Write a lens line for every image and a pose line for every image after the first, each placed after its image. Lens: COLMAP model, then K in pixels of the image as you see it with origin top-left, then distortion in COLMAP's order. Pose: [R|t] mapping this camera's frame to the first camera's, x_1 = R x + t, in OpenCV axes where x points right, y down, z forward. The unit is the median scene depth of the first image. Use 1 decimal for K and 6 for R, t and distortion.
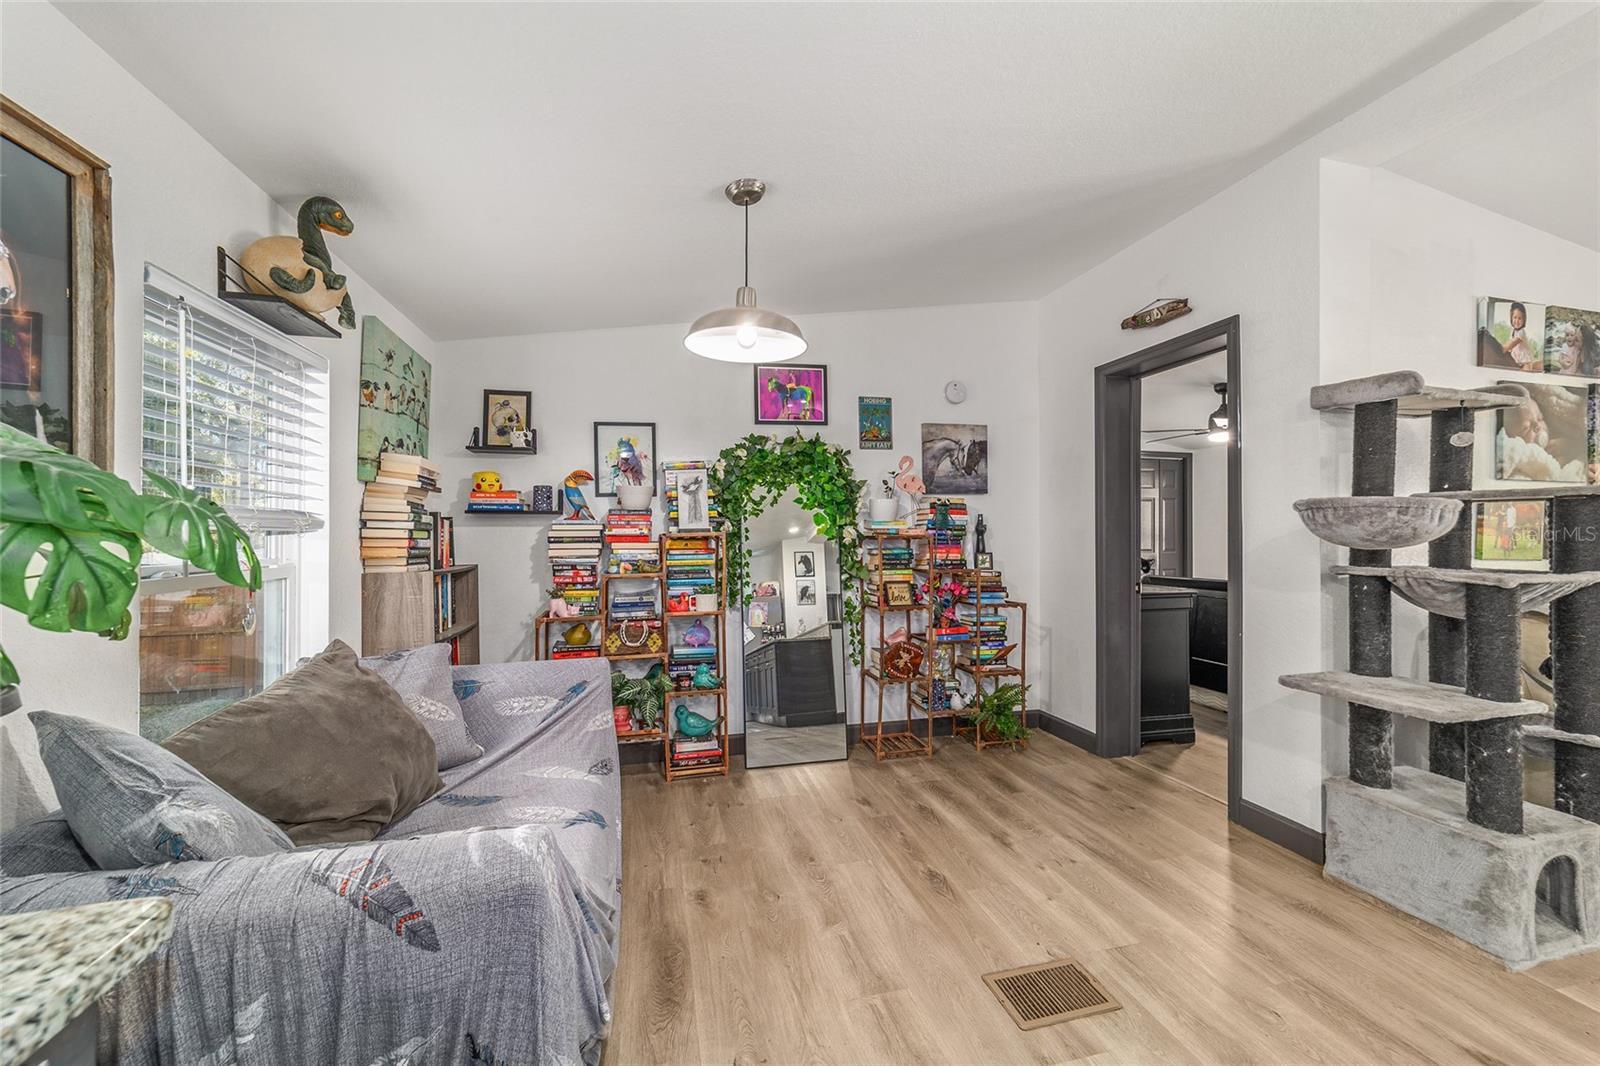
lens RADIAL K [[615.2, 0, 799.7], [0, 615.2, 530.5], [0, 0, 1]] dist [0.007536, 0.001983]
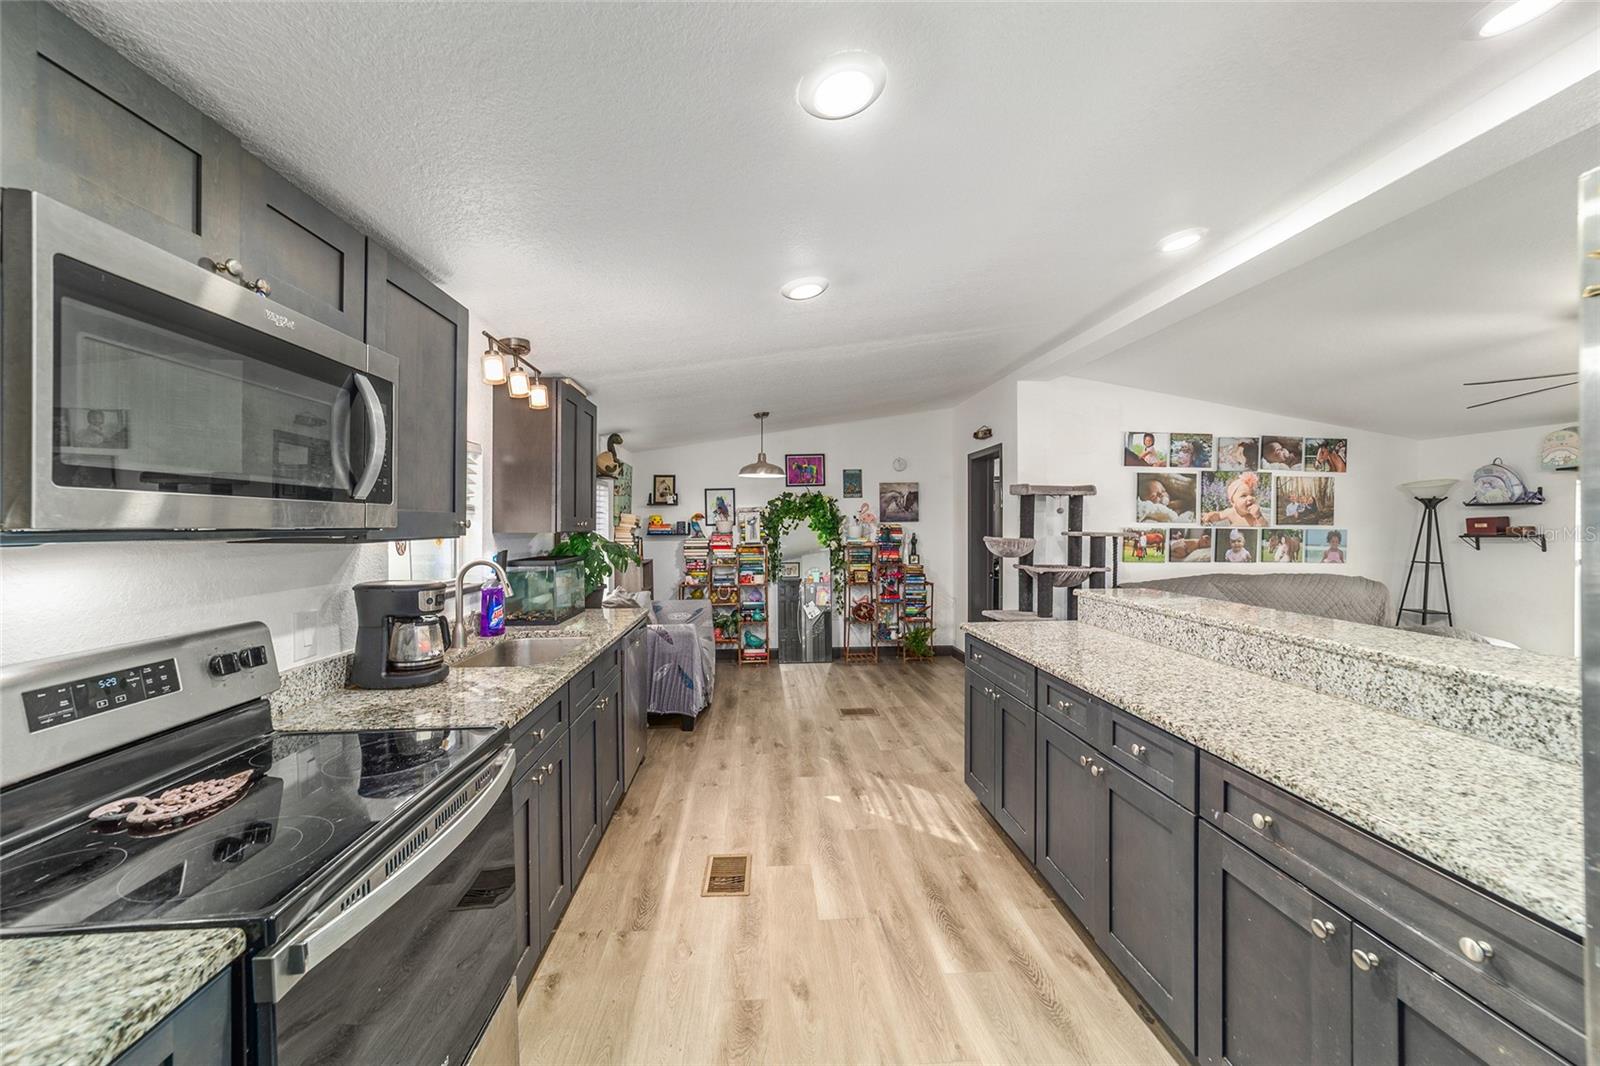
lens RADIAL K [[615.2, 0, 801.5], [0, 615.2, 530.6], [0, 0, 1]] dist [0.007536, 0.001983]
pose [[0.985800, 0.001361, -0.167921, 0.308472], [0.001043, 0.999898, 0.014230, -0.066481], [0.167923, -0.014203, 0.985698, -0.909937]]
